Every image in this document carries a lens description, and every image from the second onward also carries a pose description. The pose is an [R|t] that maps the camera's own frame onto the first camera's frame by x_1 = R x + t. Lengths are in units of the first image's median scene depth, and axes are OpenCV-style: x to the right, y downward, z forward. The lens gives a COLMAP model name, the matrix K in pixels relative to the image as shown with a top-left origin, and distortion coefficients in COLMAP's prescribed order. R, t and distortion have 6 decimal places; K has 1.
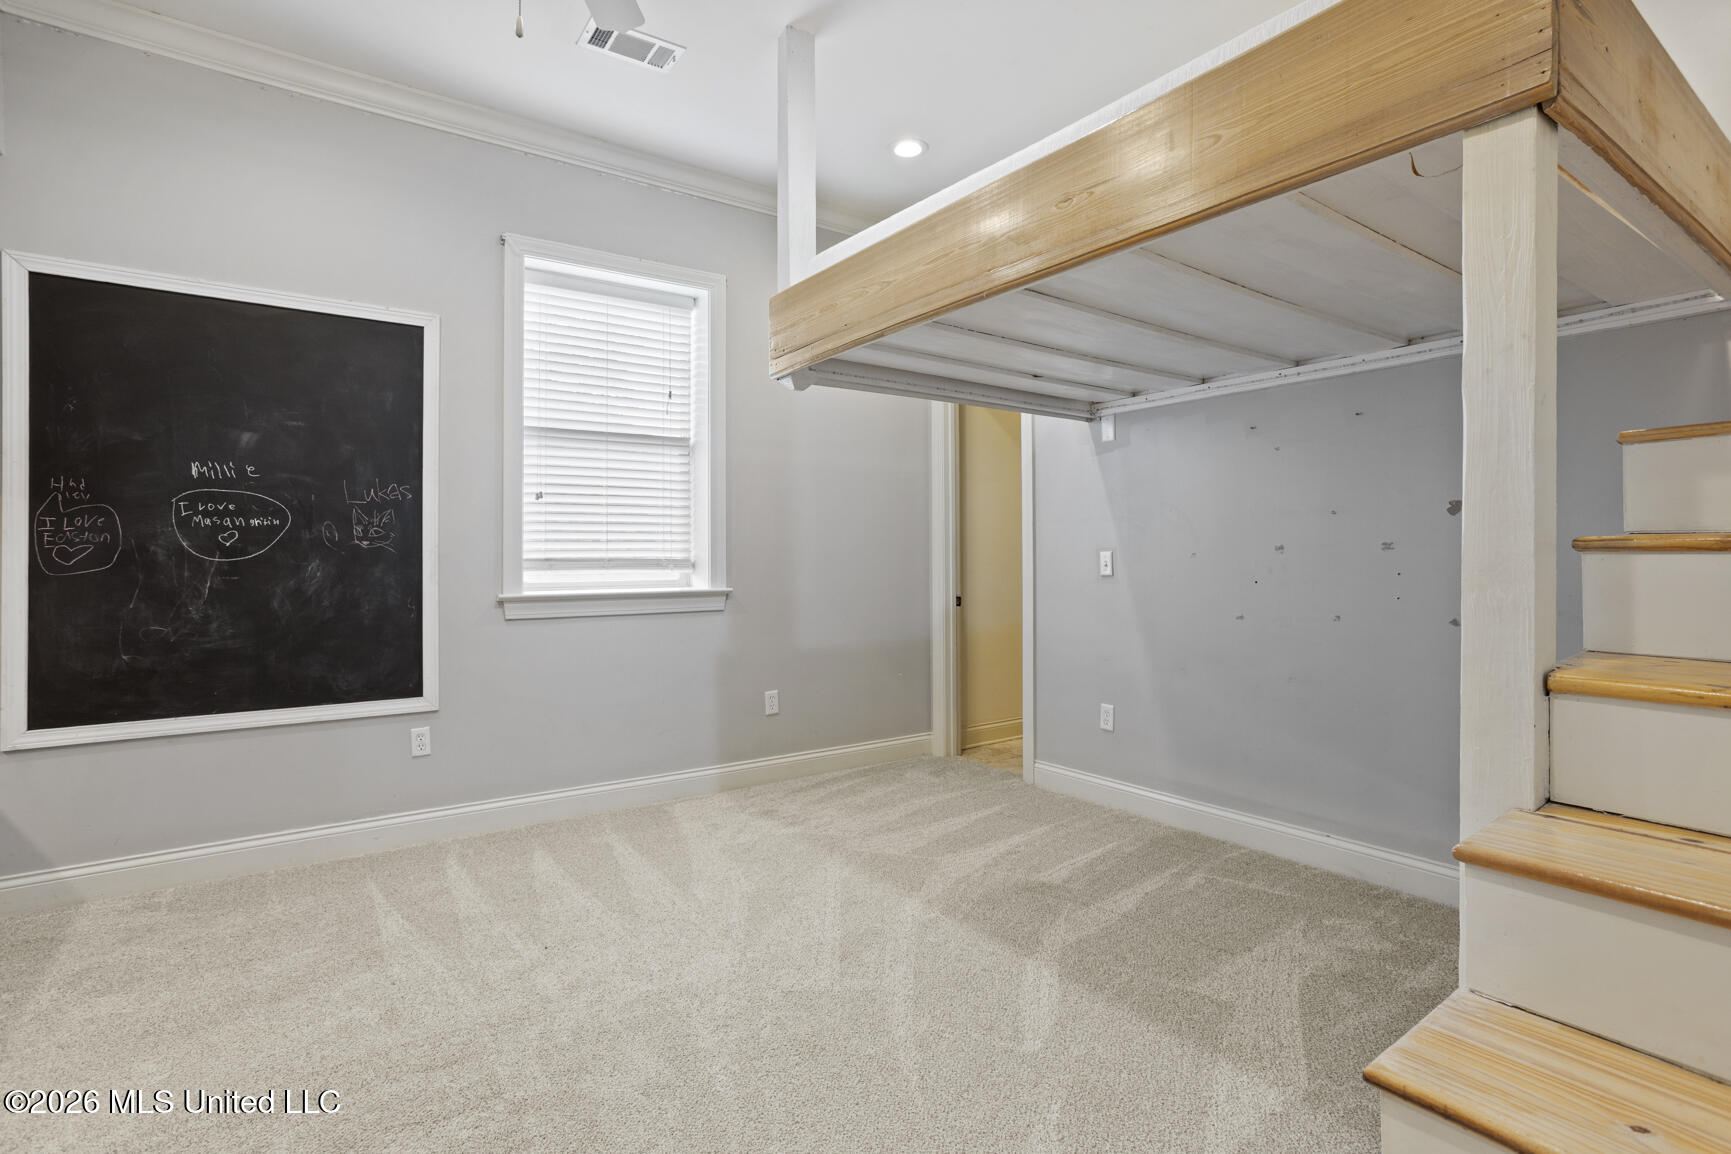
lens RADIAL K [[839.5, 0, 873.4], [0, 839.5, 569.1], [0, 0, 1]] dist [-0.018419, 0.002989]
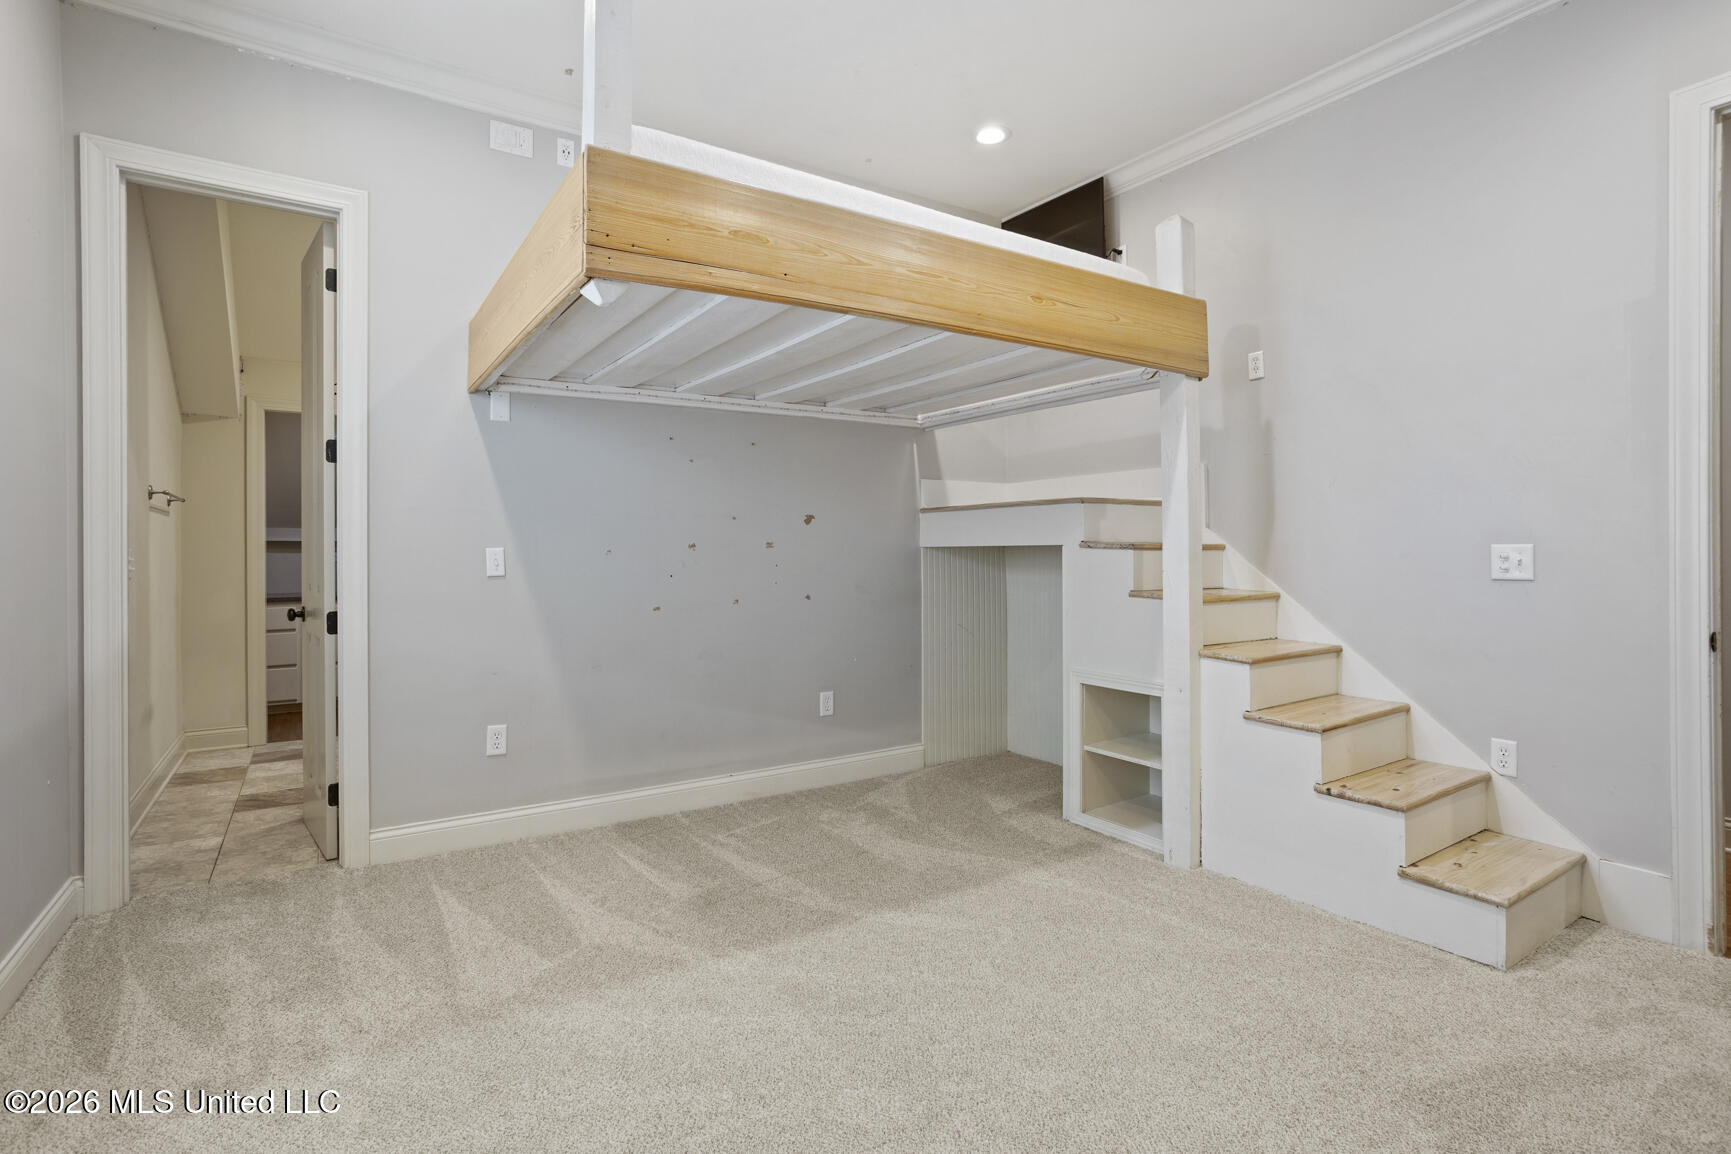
lens RADIAL K [[839.5, 0, 874.0], [0, 839.5, 559.2], [0, 0, 1]] dist [-0.018419, 0.002989]
pose [[0.047258, -0.006121, 0.998864, -0.673381], [0.017247, 0.999837, 0.005311, -0.008084], [-0.998734, 0.016976, 0.047355, 0.687072]]
